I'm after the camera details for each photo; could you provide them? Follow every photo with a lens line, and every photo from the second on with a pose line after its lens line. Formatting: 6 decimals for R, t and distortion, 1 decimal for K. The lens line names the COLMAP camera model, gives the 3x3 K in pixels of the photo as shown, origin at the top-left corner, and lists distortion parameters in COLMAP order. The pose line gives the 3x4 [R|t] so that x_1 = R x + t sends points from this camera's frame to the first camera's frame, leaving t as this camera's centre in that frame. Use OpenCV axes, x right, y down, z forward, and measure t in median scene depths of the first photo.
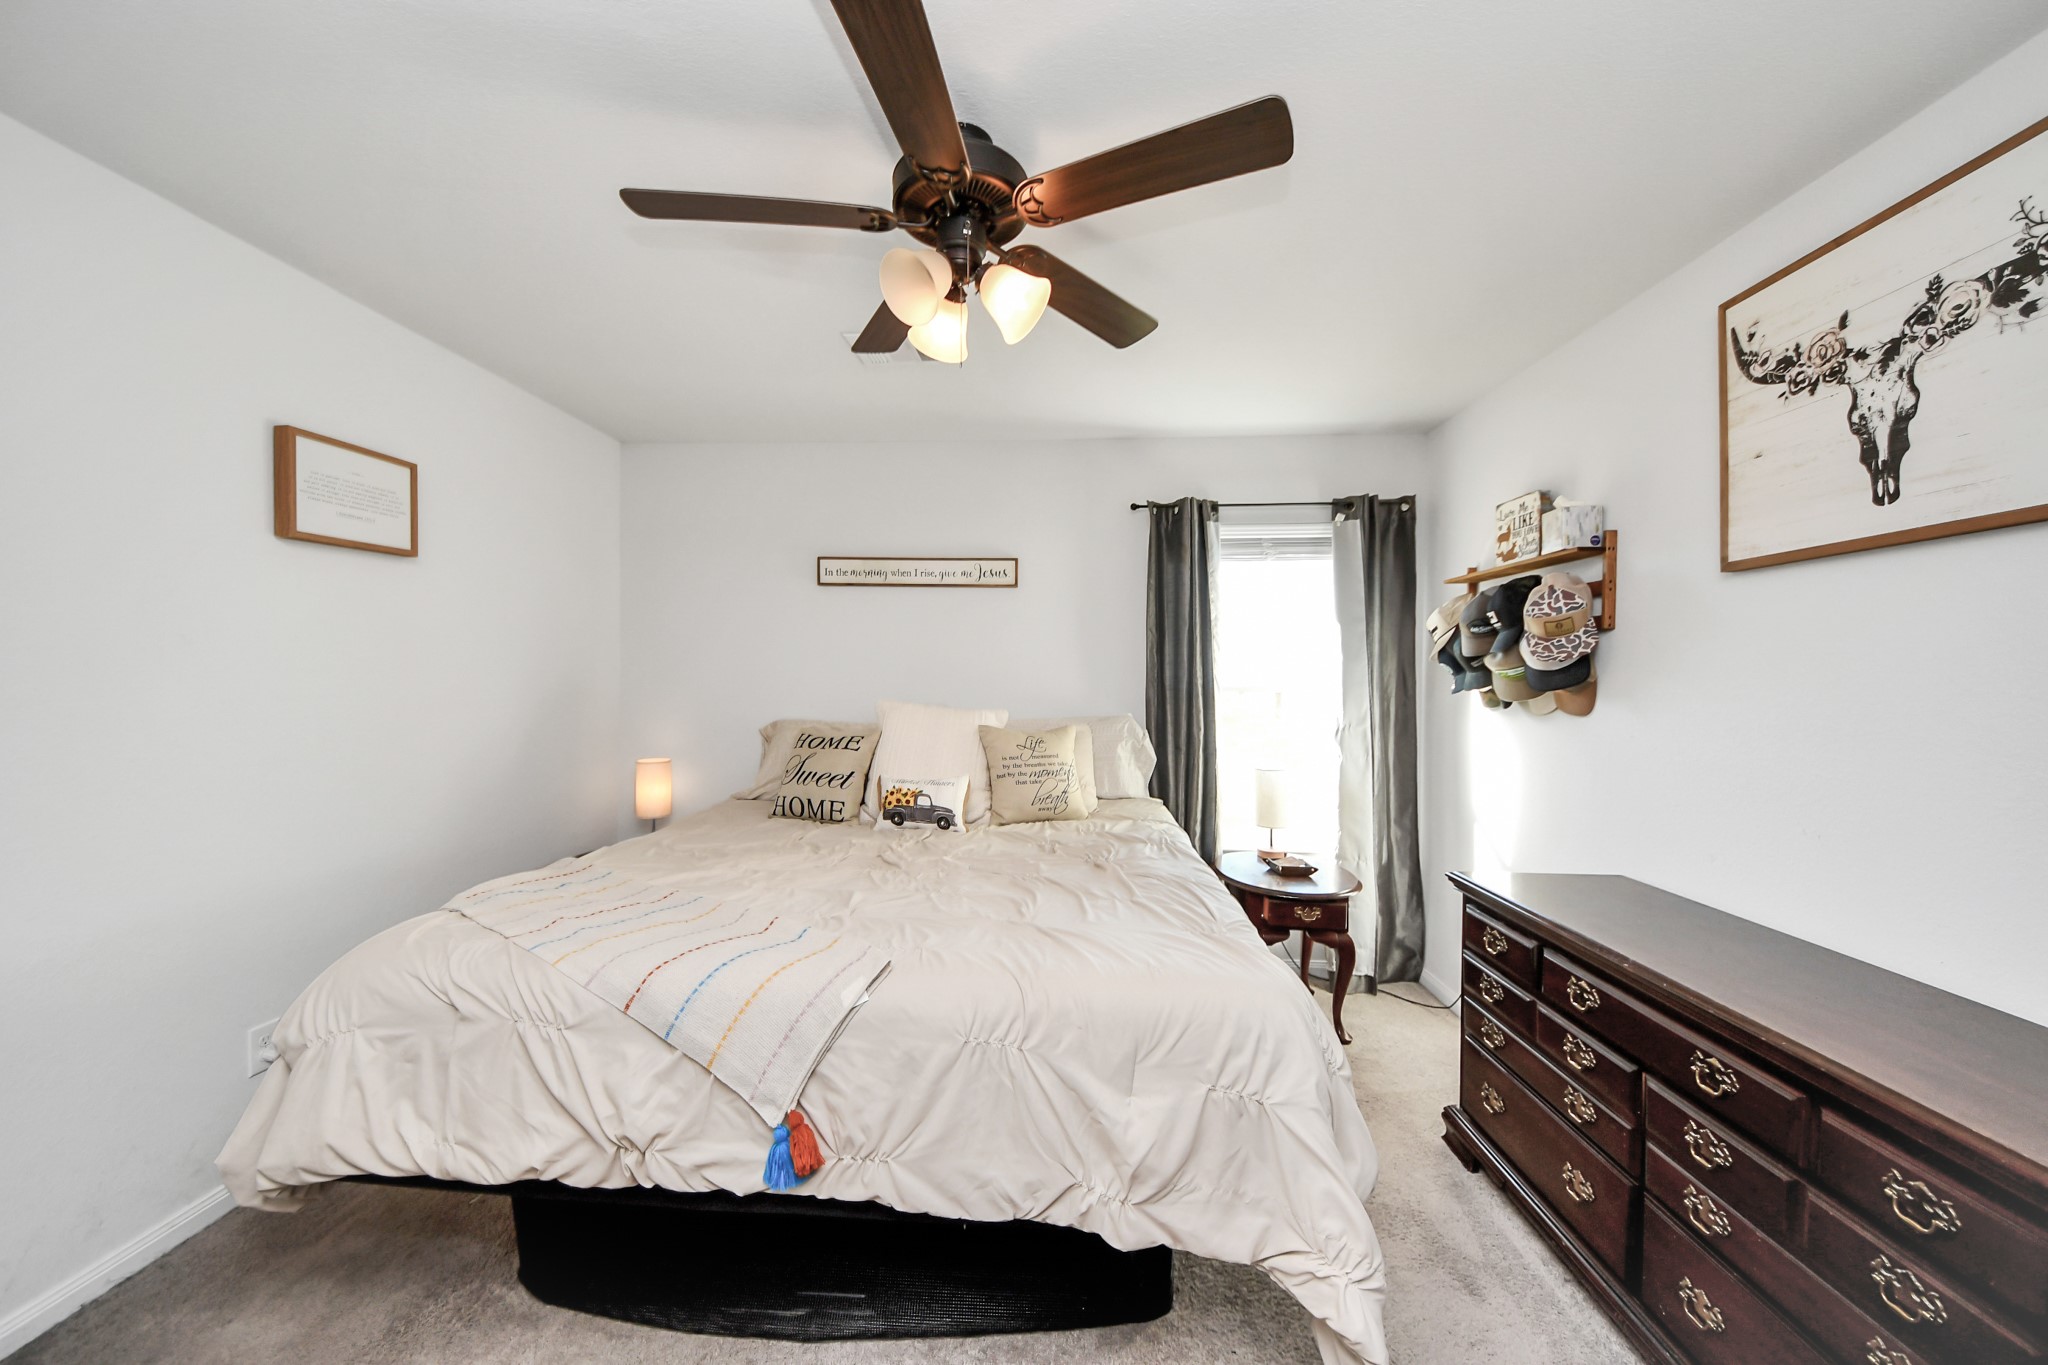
lens RADIAL K [[740.1, 0, 1026.2], [0, 740.1, 690.5], [0, 0, 1]] dist [0.001055, -0.011718]
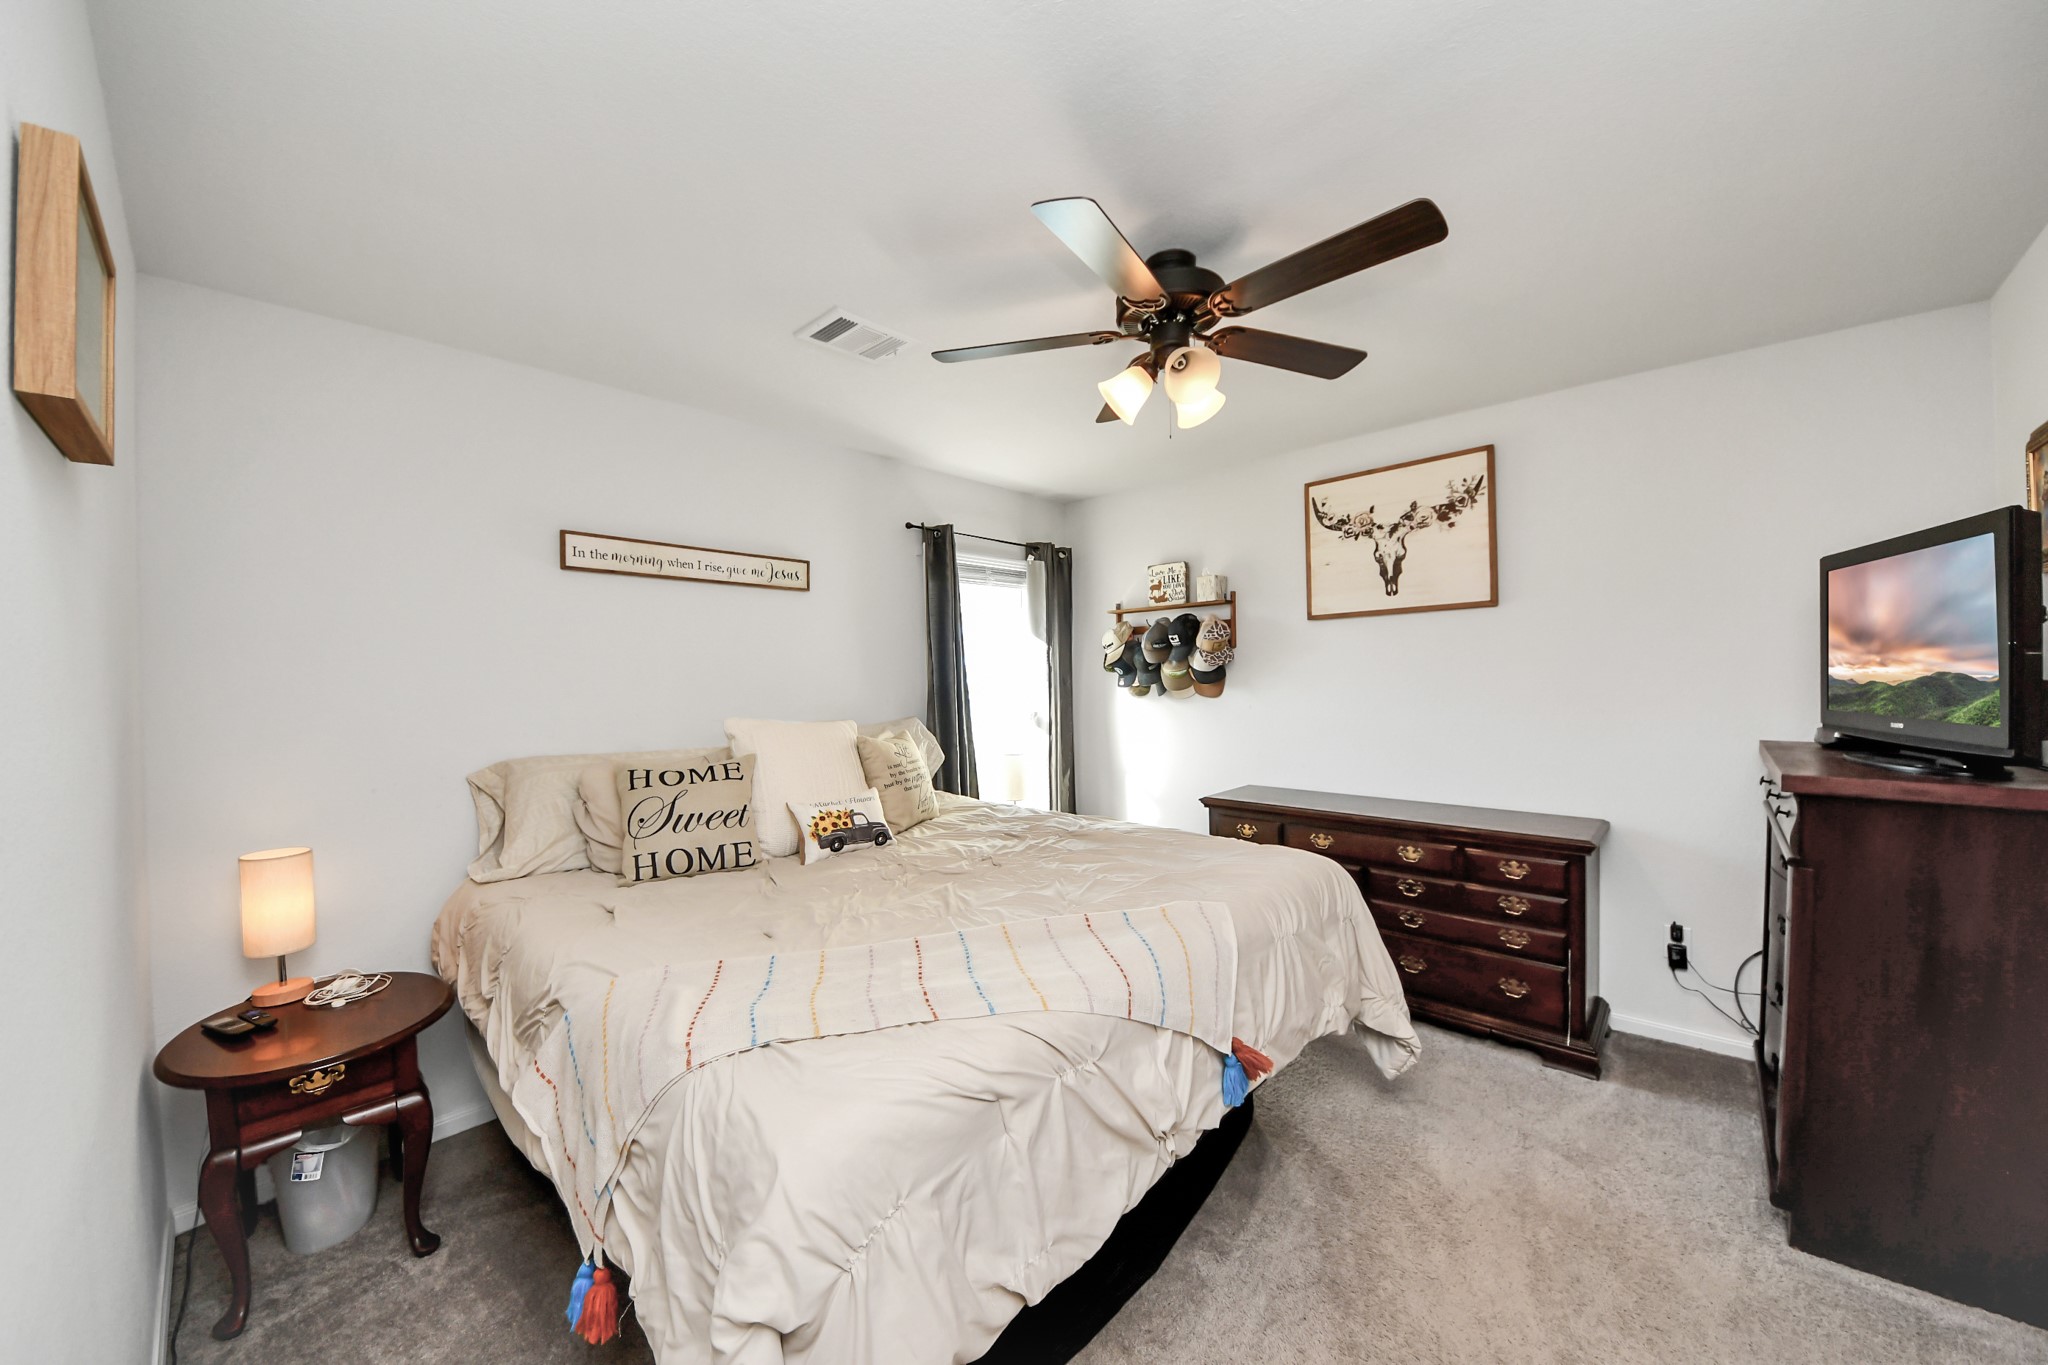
lens RADIAL K [[710.8, 0, 1030.4], [0, 710.8, 706.5], [0, 0, 1]] dist [-0.014892, -0.000057]
pose [[0.619239, -0.050222, 0.783595, -0.724387], [0.041357, 0.998653, 0.031323, -0.013252], [-0.784112, 0.013011, 0.620482, 0.283330]]
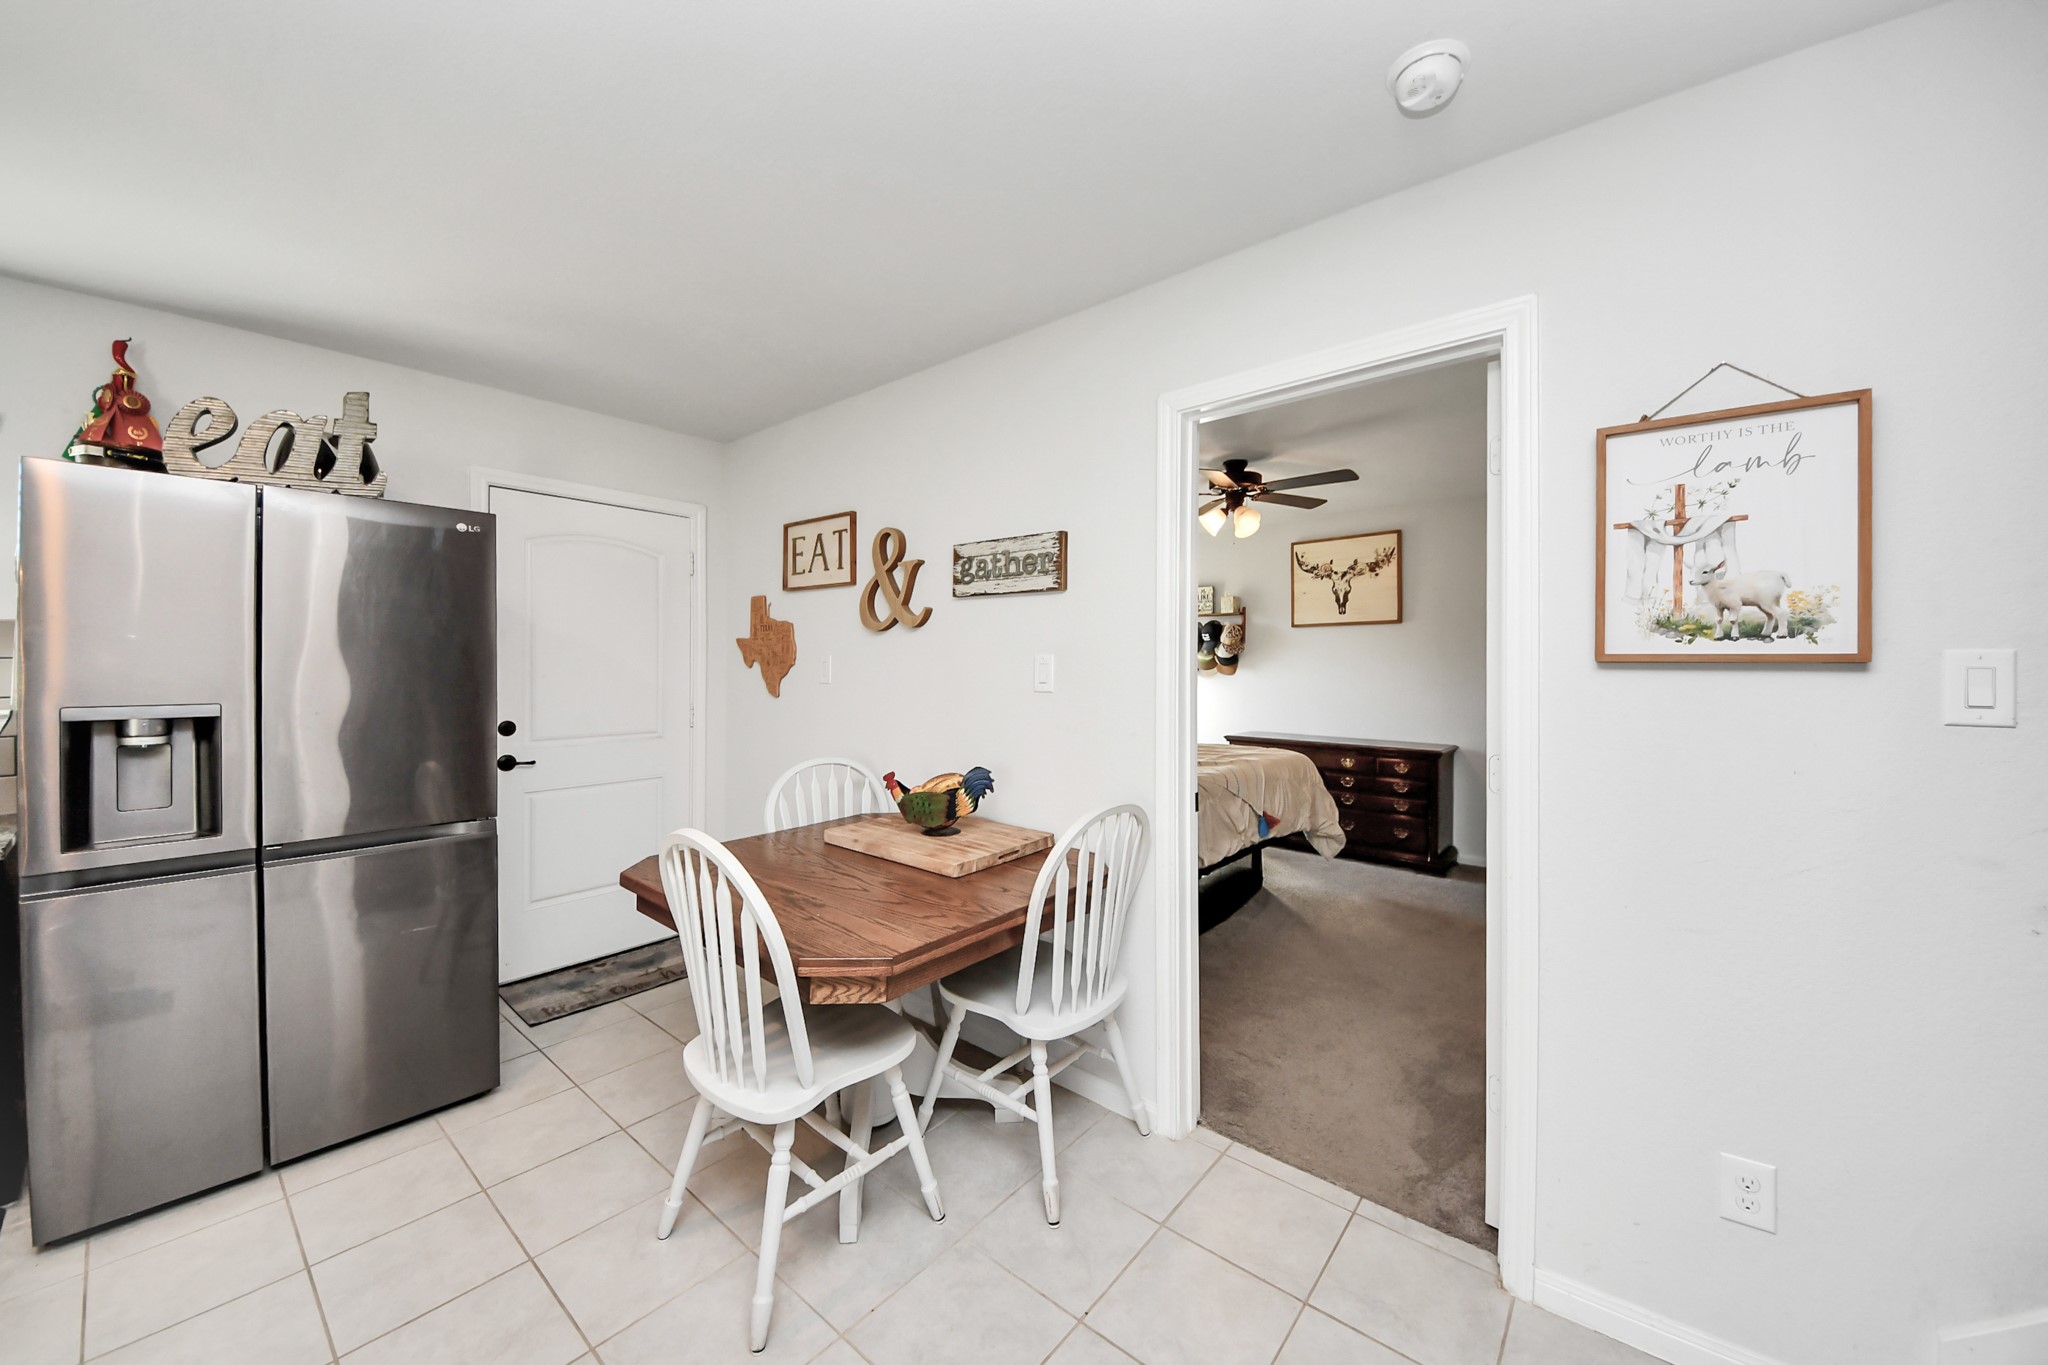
lens RADIAL K [[740.1, 0, 1026.2], [0, 740.1, 690.5], [0, 0, 1]] dist [0.001055, -0.011718]
pose [[0.583223, -0.032124, 0.811677, -1.657619], [0.017756, 0.999483, 0.026799, 0.005728], [-0.812118, -0.001218, 0.583492, 0.039539]]
